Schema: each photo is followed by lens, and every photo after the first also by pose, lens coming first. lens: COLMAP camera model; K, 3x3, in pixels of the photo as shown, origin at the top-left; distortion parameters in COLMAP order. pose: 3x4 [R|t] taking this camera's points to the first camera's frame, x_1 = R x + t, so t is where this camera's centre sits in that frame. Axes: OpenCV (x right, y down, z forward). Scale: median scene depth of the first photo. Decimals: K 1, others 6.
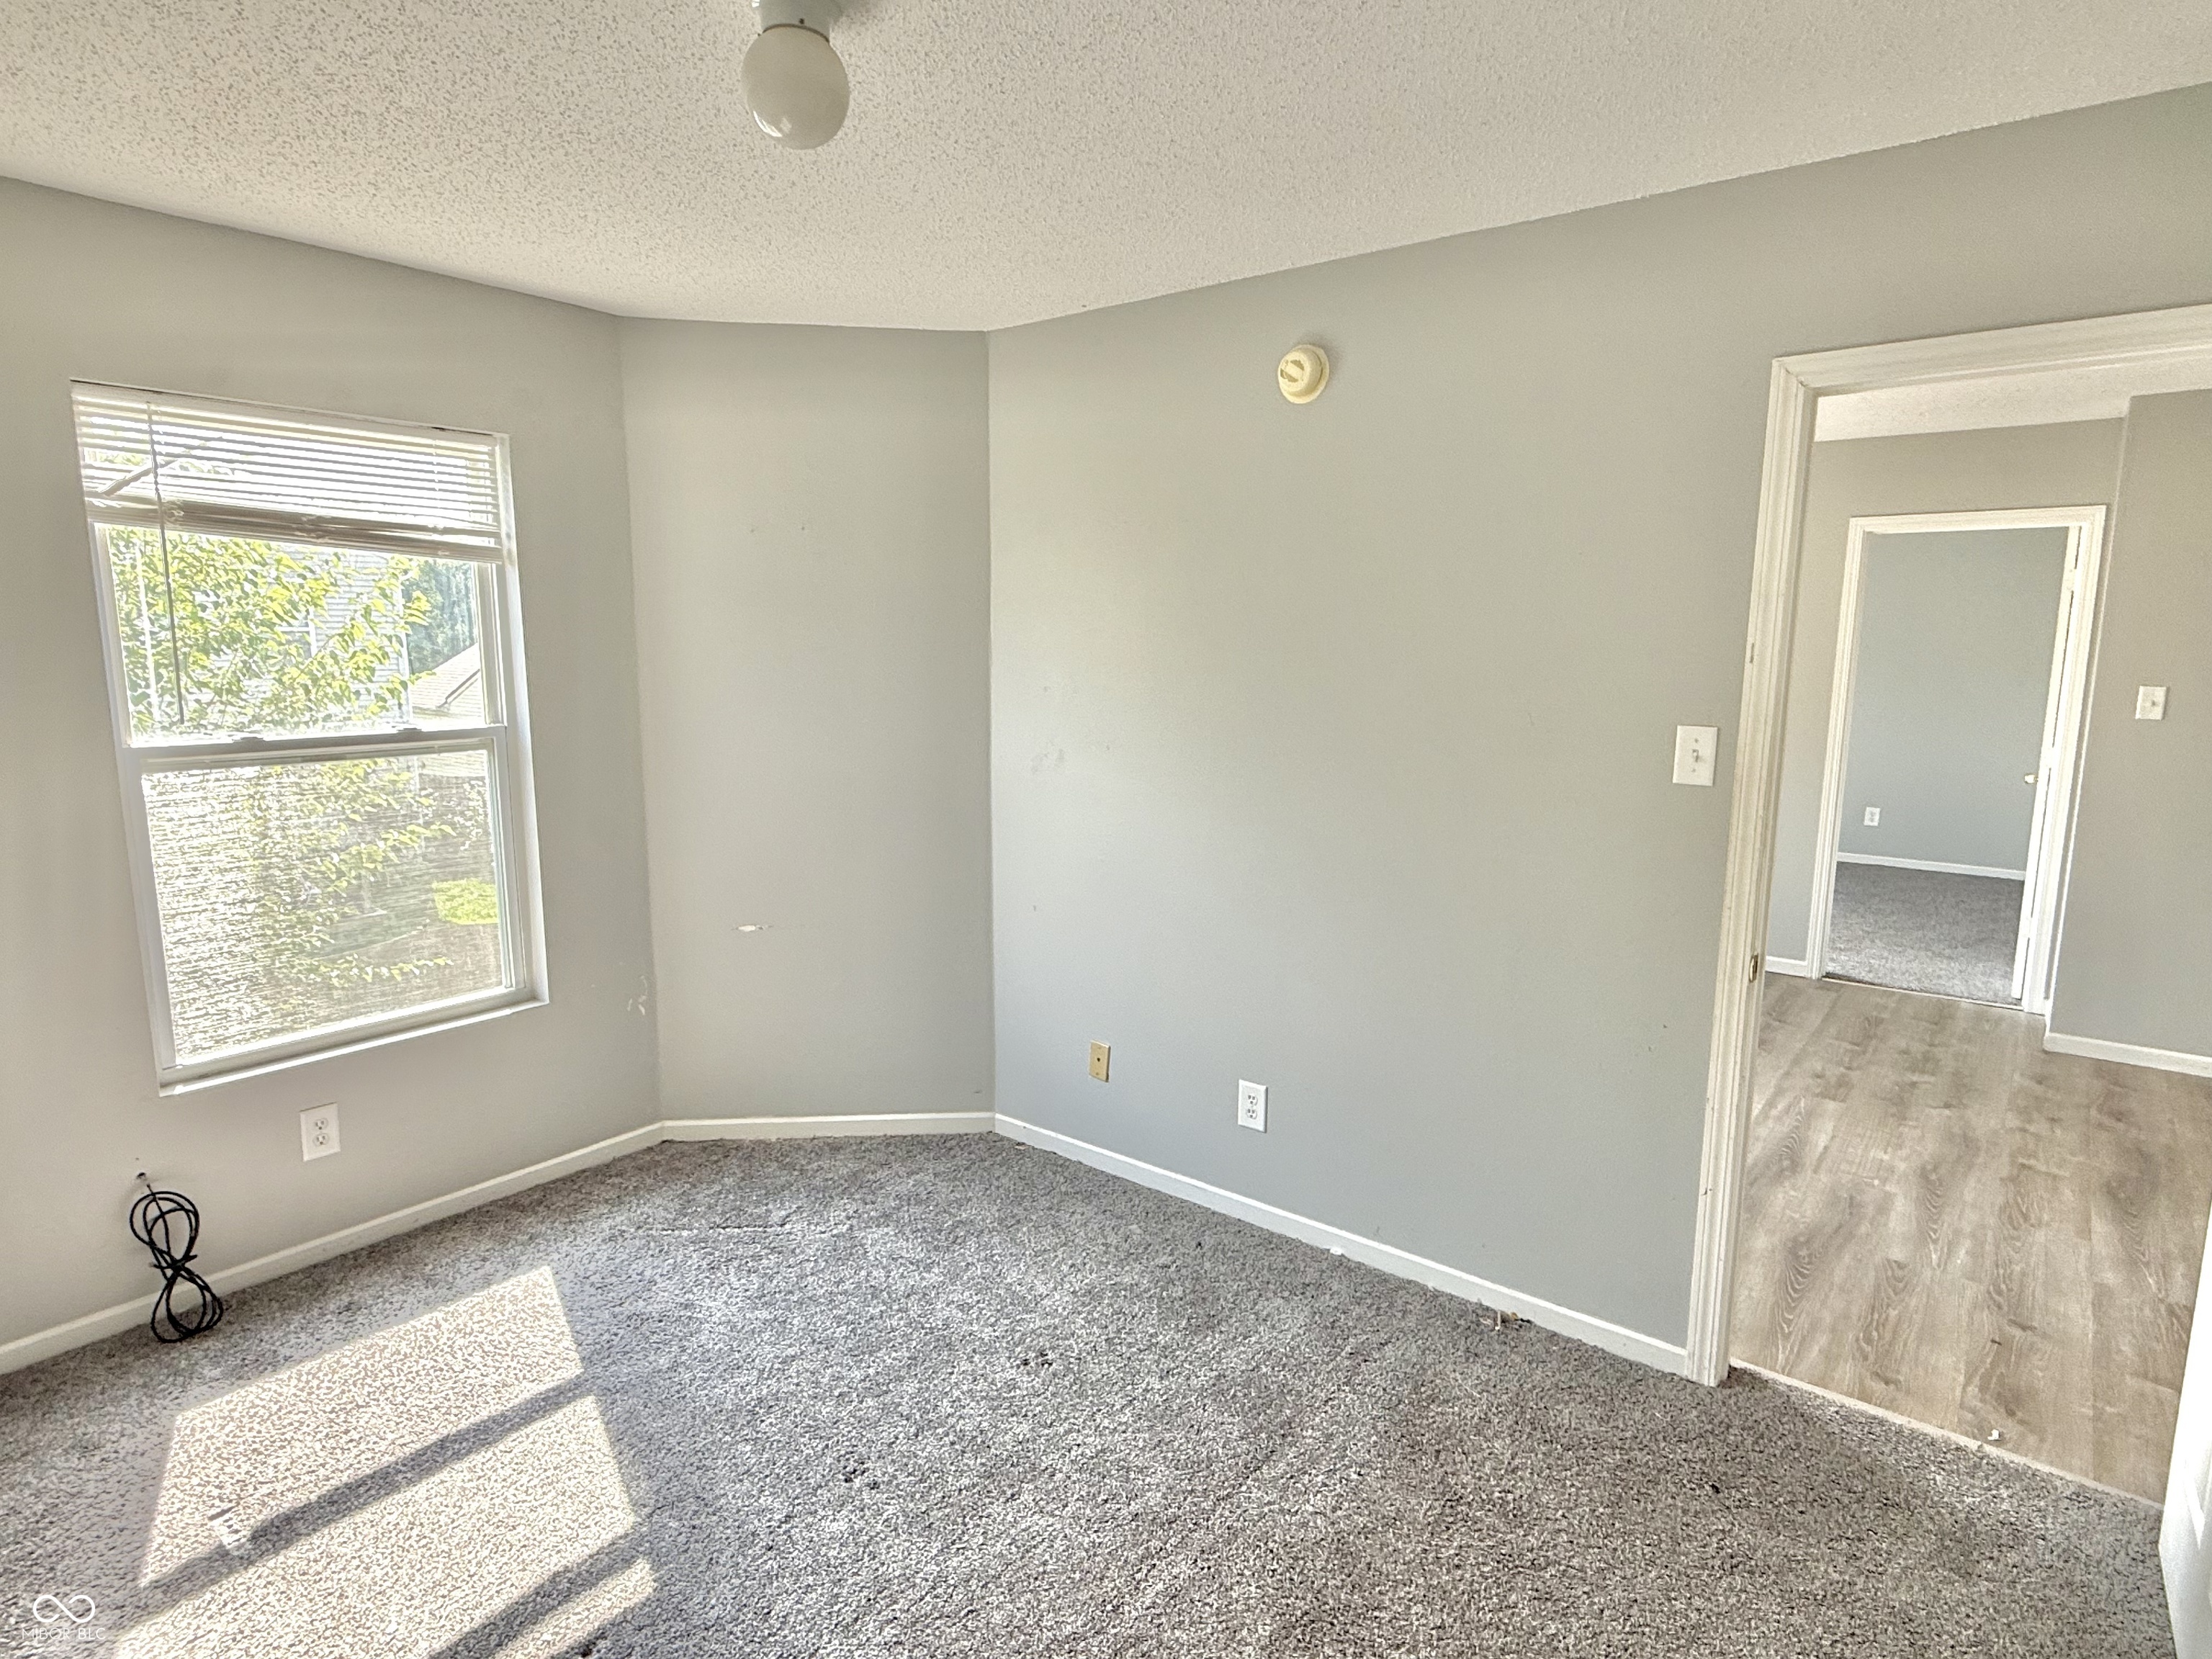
lens RADIAL K [[1243.7, 0, 1100.7], [0, 1243.7, 828.2], [0, 0, 1]] dist [0.021454, 0.000465]
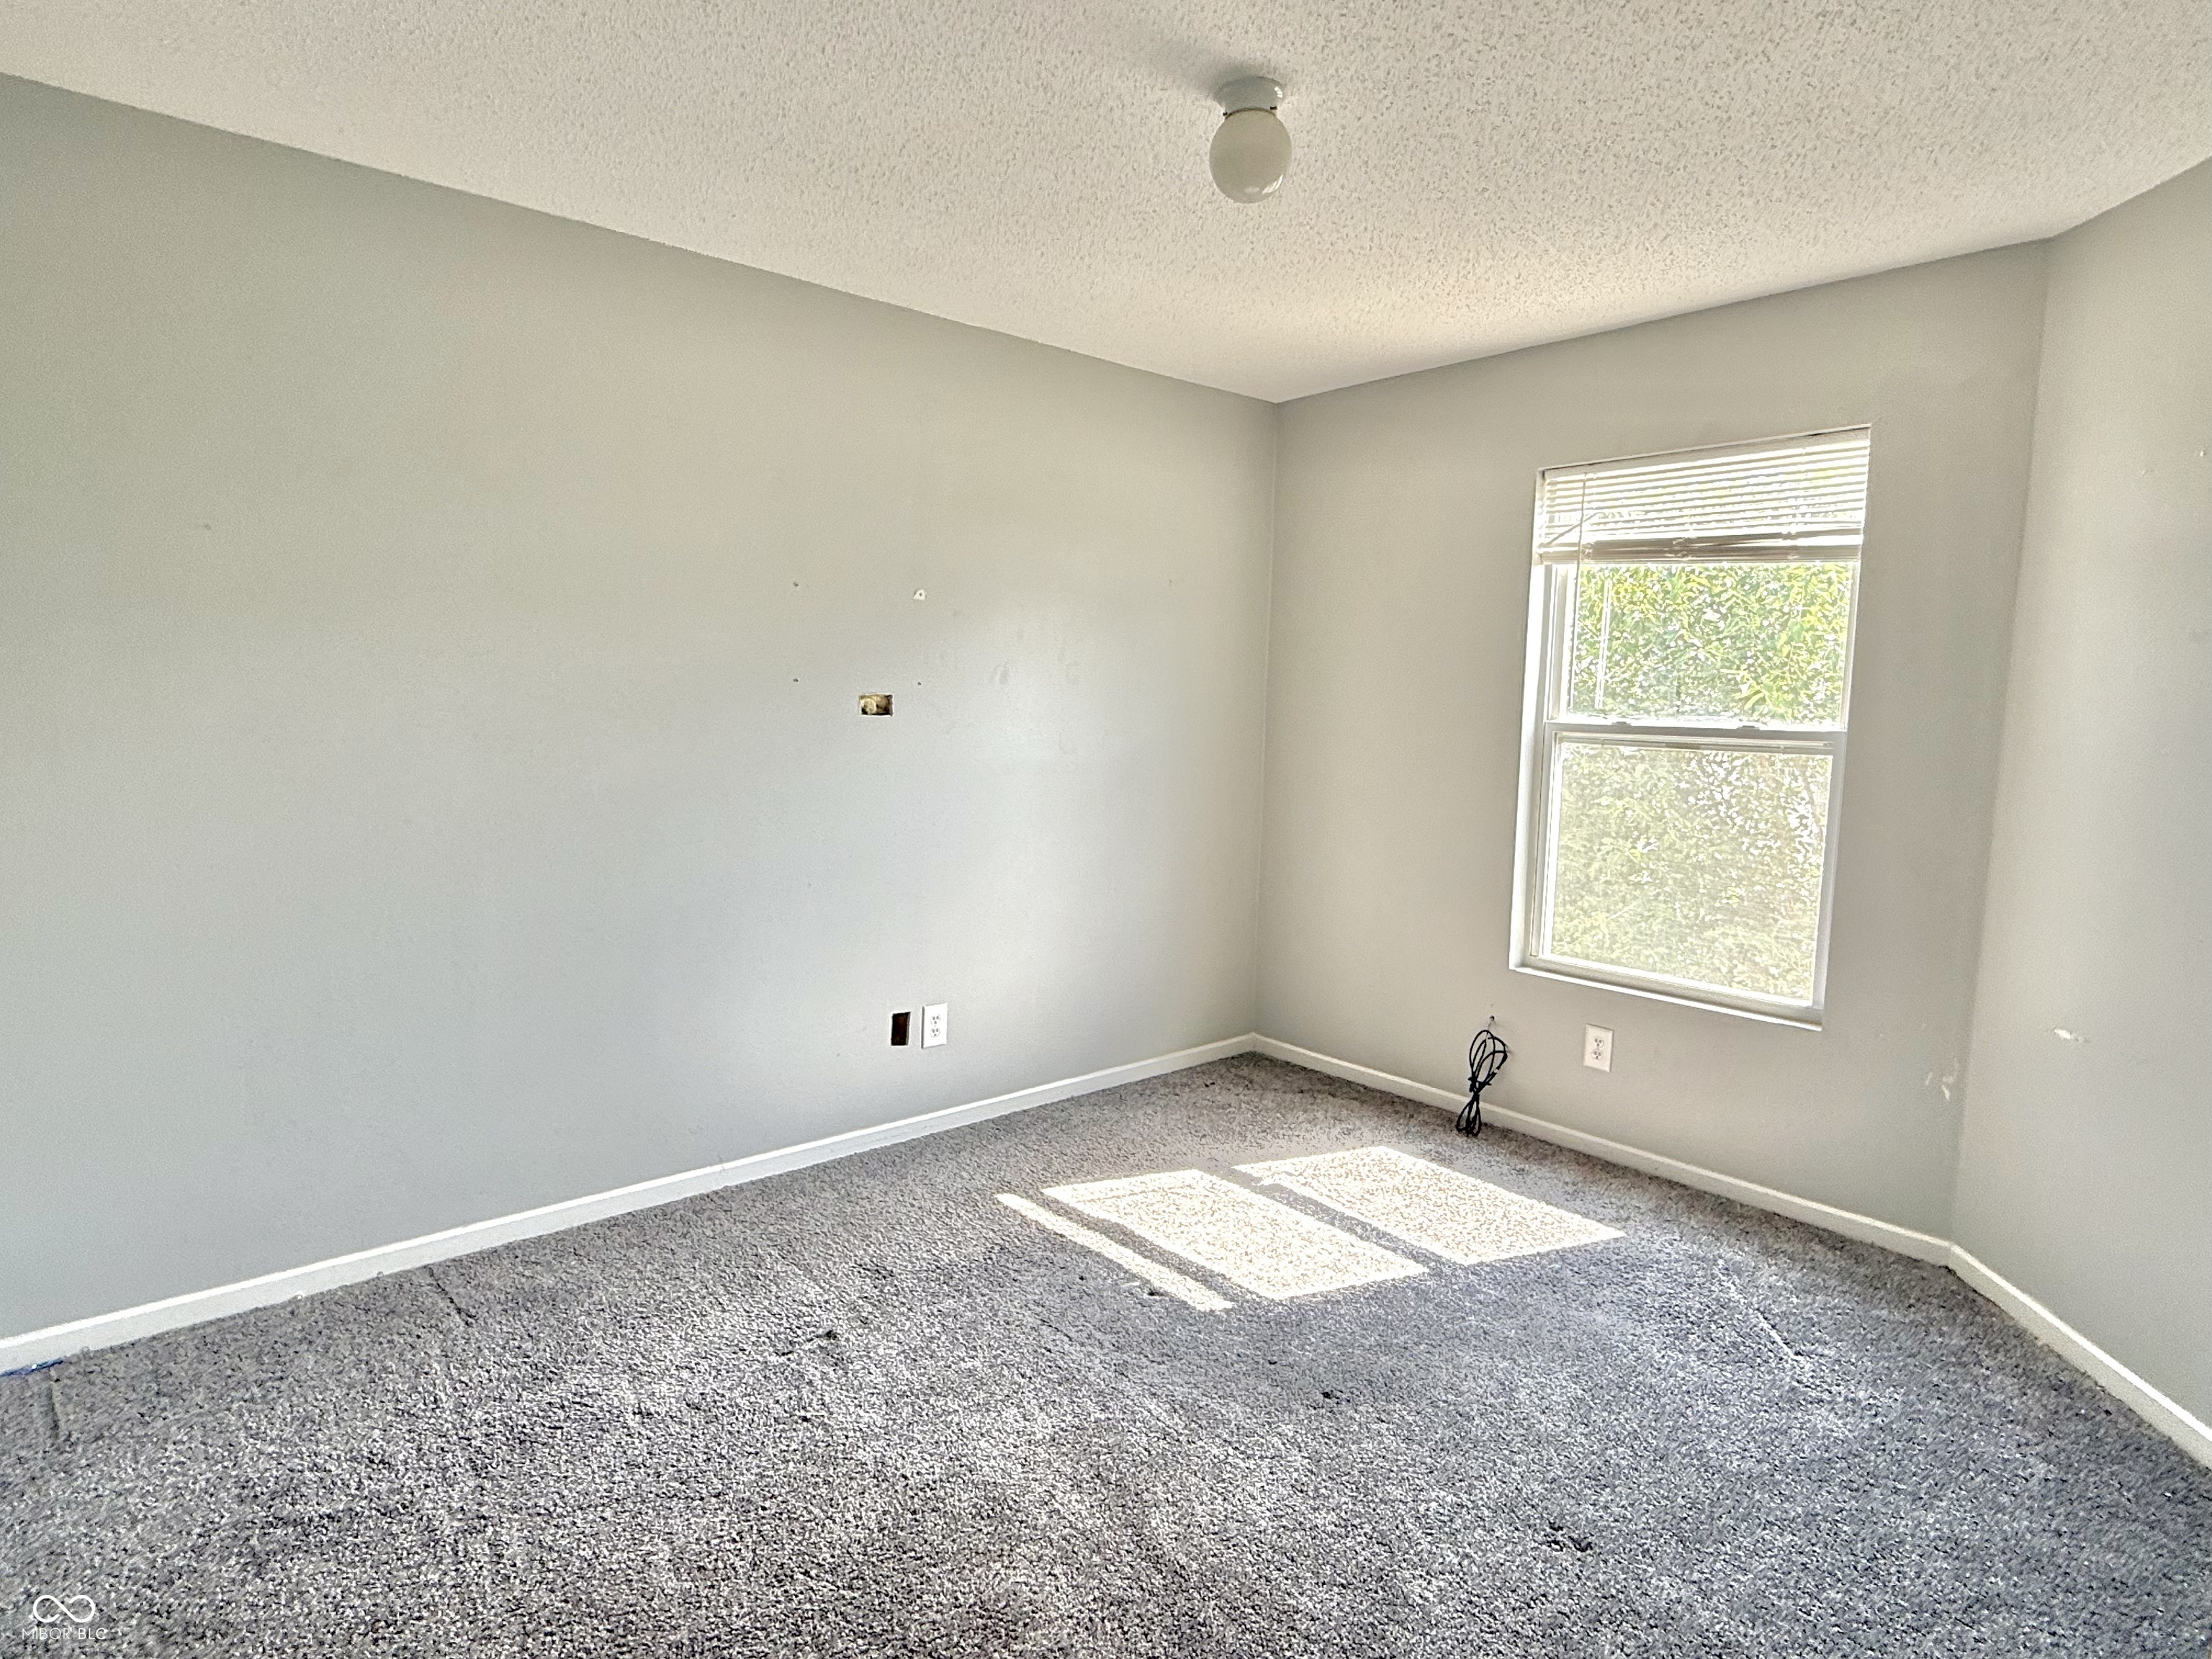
lens RADIAL K [[1243.7, 0, 1100.7], [0, 1243.7, 828.2], [0, 0, 1]] dist [0.021454, 0.000465]
pose [[-0.180055, 0.093604, -0.979193, 0.632069], [-0.184222, 0.974639, 0.127044, -0.030397], [0.966252, 0.203264, -0.158245, 0.688940]]
